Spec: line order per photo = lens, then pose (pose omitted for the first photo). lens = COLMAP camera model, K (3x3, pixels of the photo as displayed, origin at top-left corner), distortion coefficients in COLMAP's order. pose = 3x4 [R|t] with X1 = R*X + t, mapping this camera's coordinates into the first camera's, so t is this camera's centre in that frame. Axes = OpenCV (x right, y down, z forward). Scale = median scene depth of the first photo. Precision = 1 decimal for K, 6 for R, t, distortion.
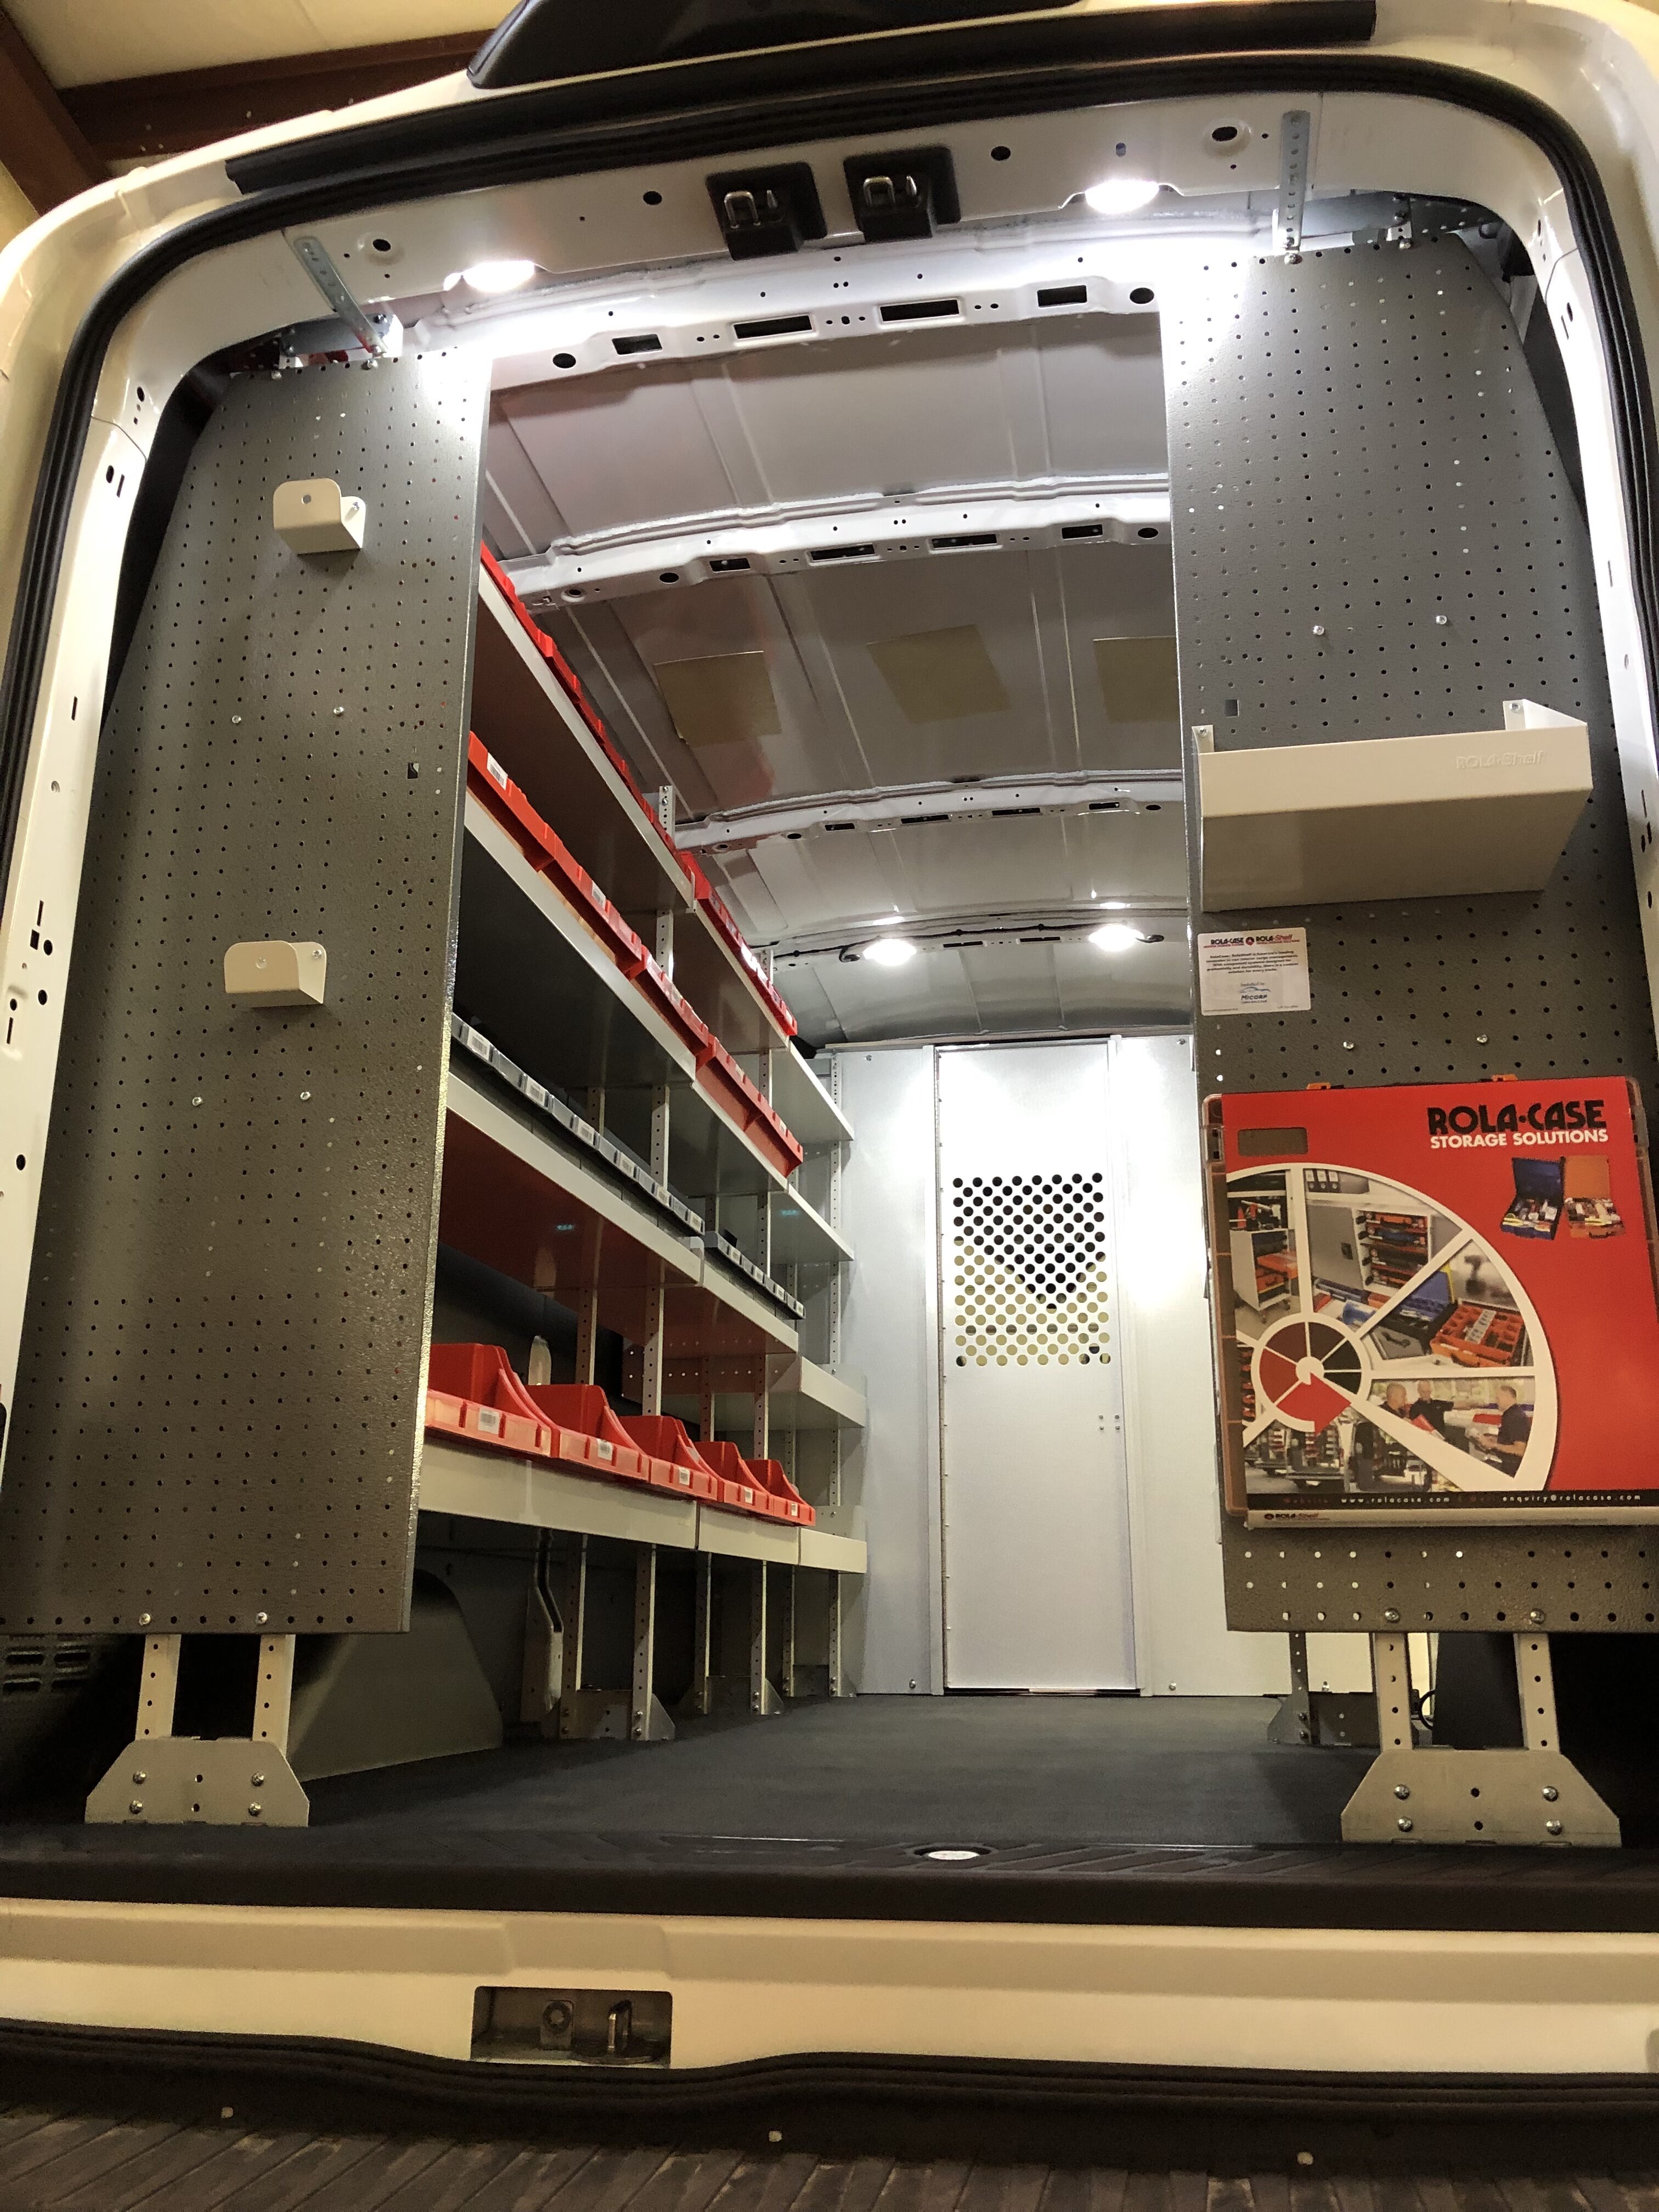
lens RADIAL K [[1762.9, 0, 829.5], [0, 1762.9, 1106.0], [0, 0, 1]] dist [0.057049, -0.244298]
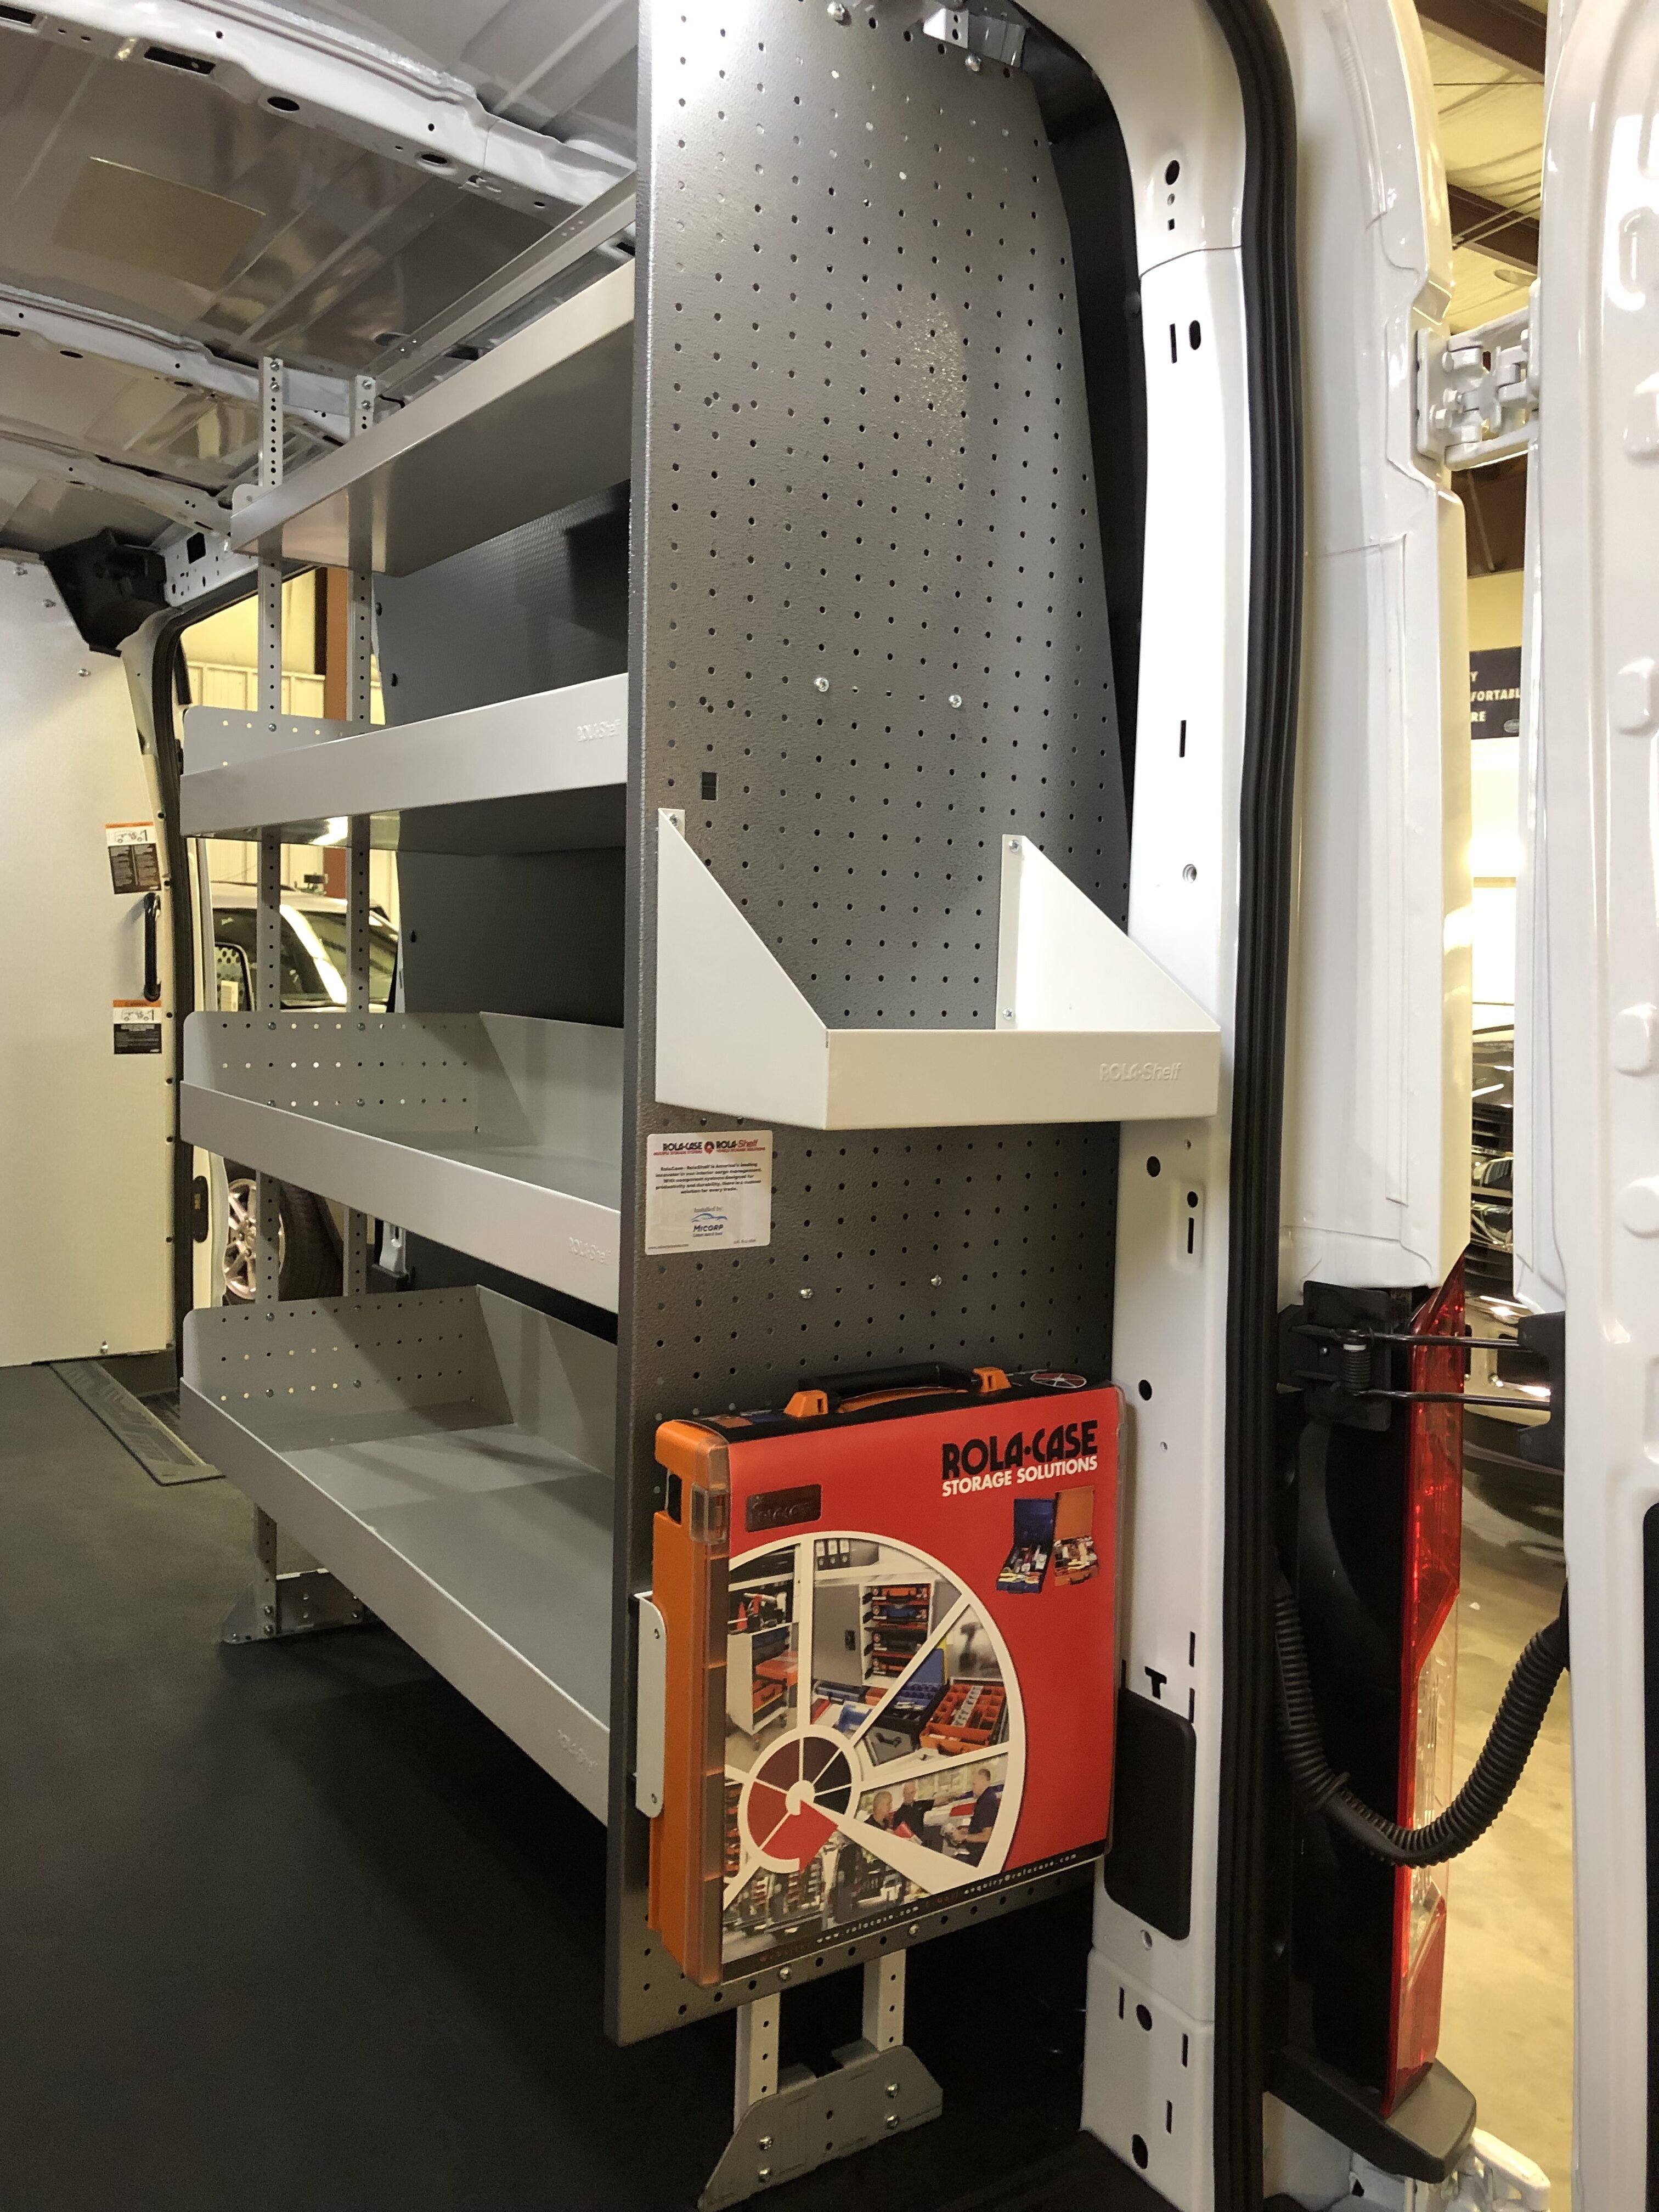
lens RADIAL K [[1762.9, 0, 829.5], [0, 1762.9, 1106.0], [0, 0, 1]] dist [0.057049, -0.244298]
pose [[0.725422, -0.031814, 0.687569, -0.257006], [-0.209257, 0.941454, 0.264339, -0.357073], [-0.655724, -0.335636, 0.676295, 0.554186]]
